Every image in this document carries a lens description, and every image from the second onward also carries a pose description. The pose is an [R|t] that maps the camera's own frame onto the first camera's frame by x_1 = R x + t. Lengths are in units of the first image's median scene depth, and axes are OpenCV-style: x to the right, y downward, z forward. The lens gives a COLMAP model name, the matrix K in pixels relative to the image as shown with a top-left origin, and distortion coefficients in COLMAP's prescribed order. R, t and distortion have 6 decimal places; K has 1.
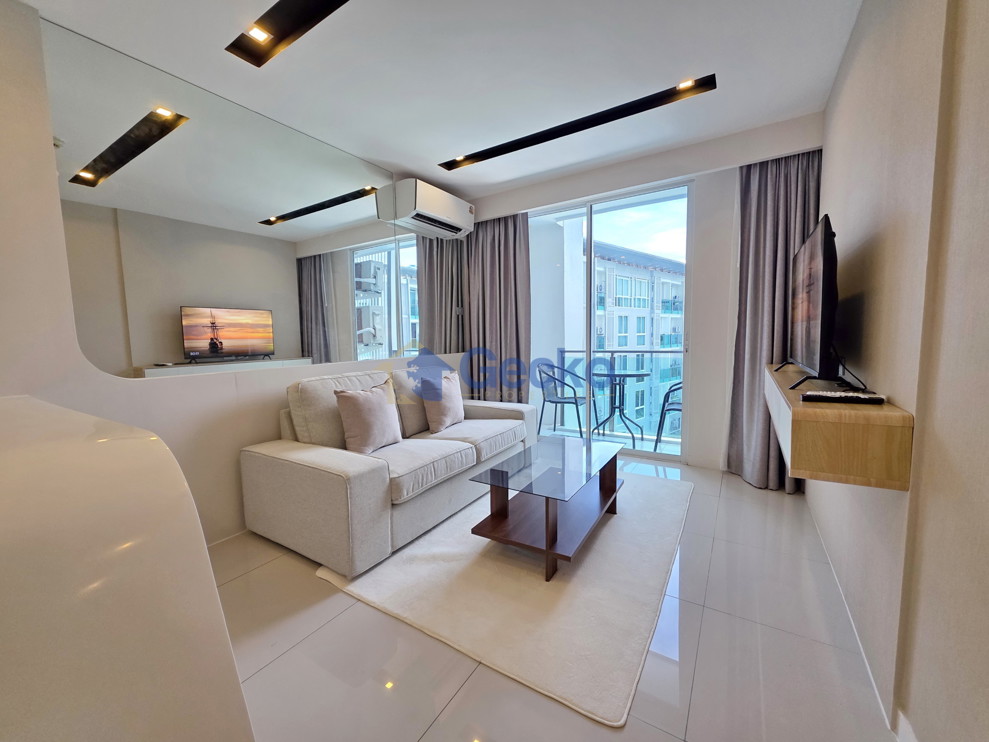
lens RADIAL K [[393.3, 0, 494.0], [0, 393.3, 365.2], [0, 0, 1]] dist [0.004627, 0.000738]
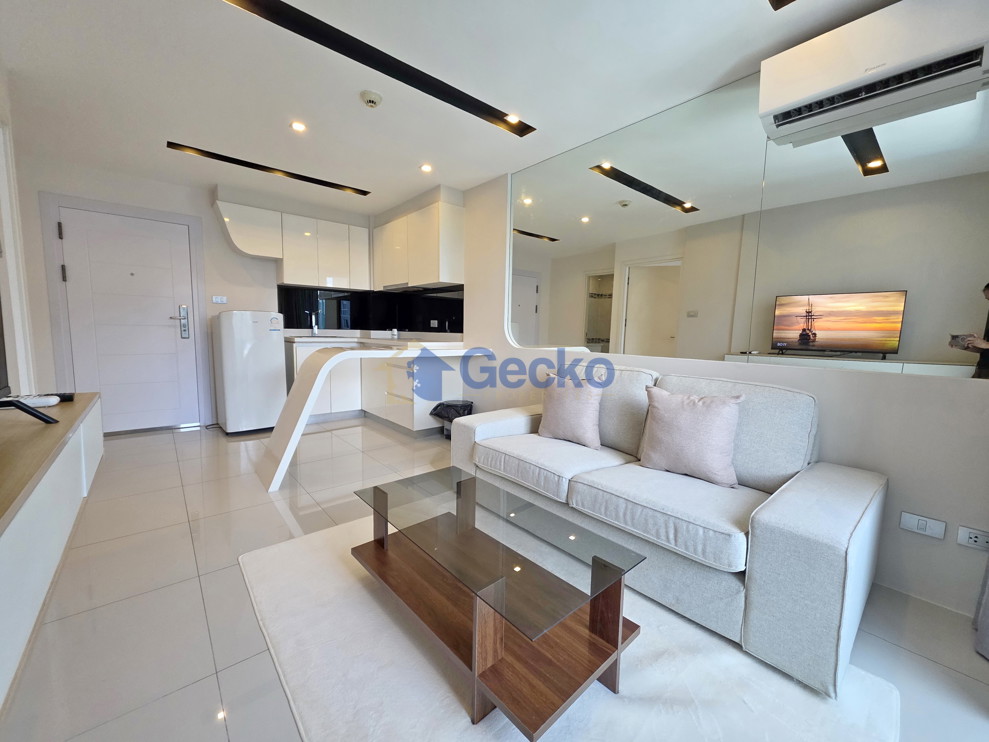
lens RADIAL K [[393.3, 0, 493.5], [0, 393.3, 366.0], [0, 0, 1]] dist [0.004627, 0.000738]
pose [[-0.300649, 0.105807, -0.947848, 0.379742], [-0.078045, 0.987765, 0.135018, -0.051845], [0.950536, 0.114568, -0.288713, 0.605544]]
